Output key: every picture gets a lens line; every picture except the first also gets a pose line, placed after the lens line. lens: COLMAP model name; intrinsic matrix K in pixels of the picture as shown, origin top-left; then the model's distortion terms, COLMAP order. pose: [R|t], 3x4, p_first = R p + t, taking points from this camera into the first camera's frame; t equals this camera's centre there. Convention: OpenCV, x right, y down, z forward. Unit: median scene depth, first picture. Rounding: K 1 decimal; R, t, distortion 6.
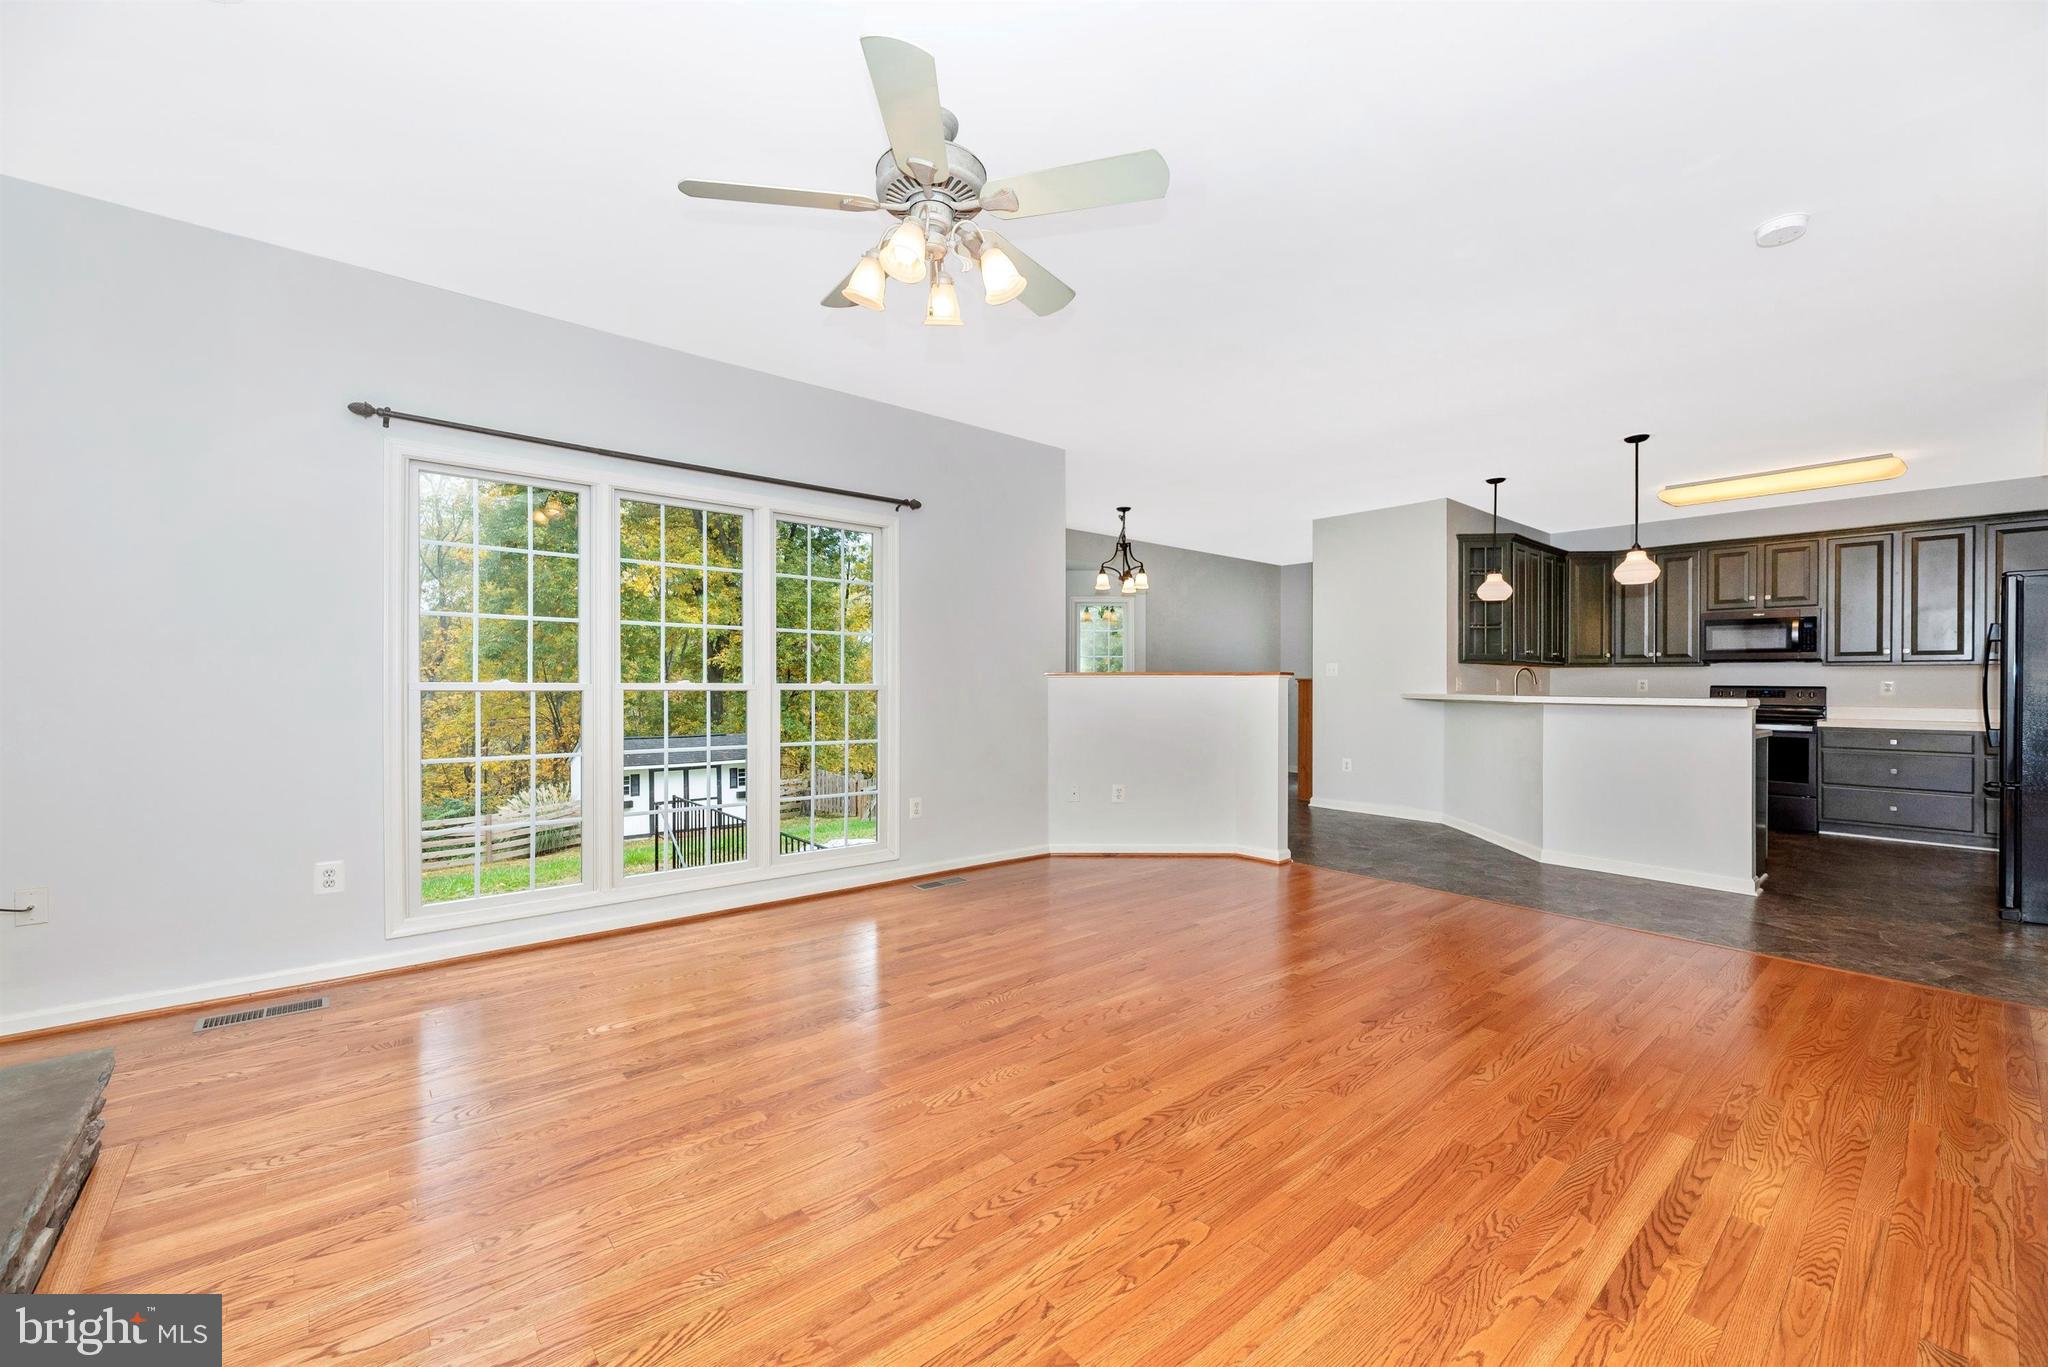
lens RADIAL K [[817.0, 0, 1024.0], [0, 817.0, 683.5], [0, 0, 1]] dist [0.001334, -0.000238]
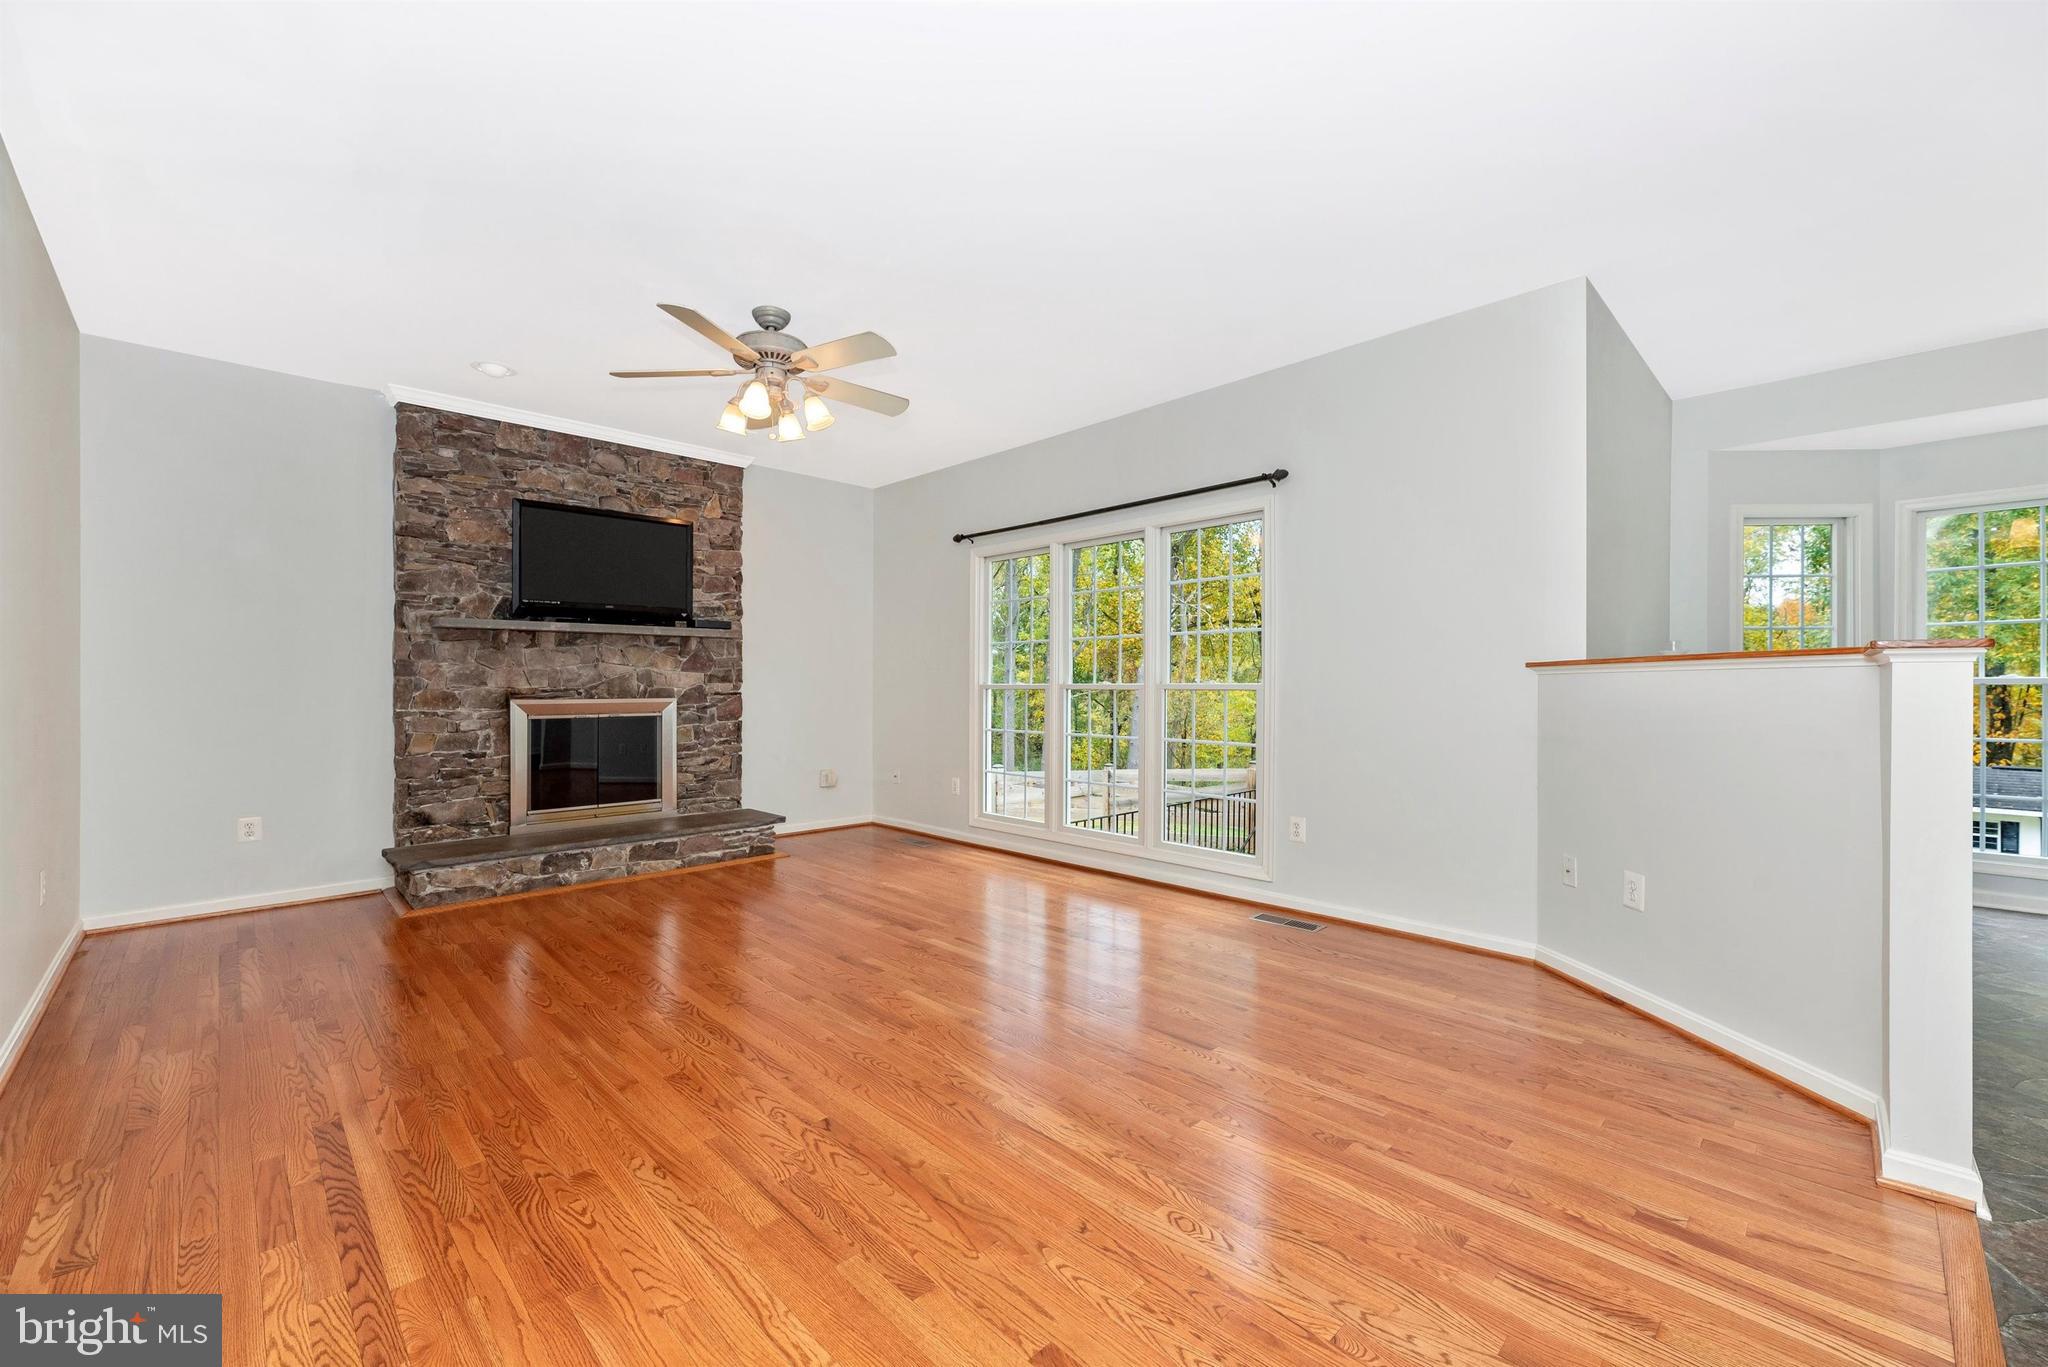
lens RADIAL K [[817.0, 0, 1024.0], [0, 817.0, 683.5], [0, 0, 1]] dist [0.001334, -0.000238]
pose [[0.074347, -0.006550, -0.997211, 1.729911], [-0.001029, 0.999977, -0.006644, 0.016639], [0.997232, 0.001520, 0.074339, 1.632777]]
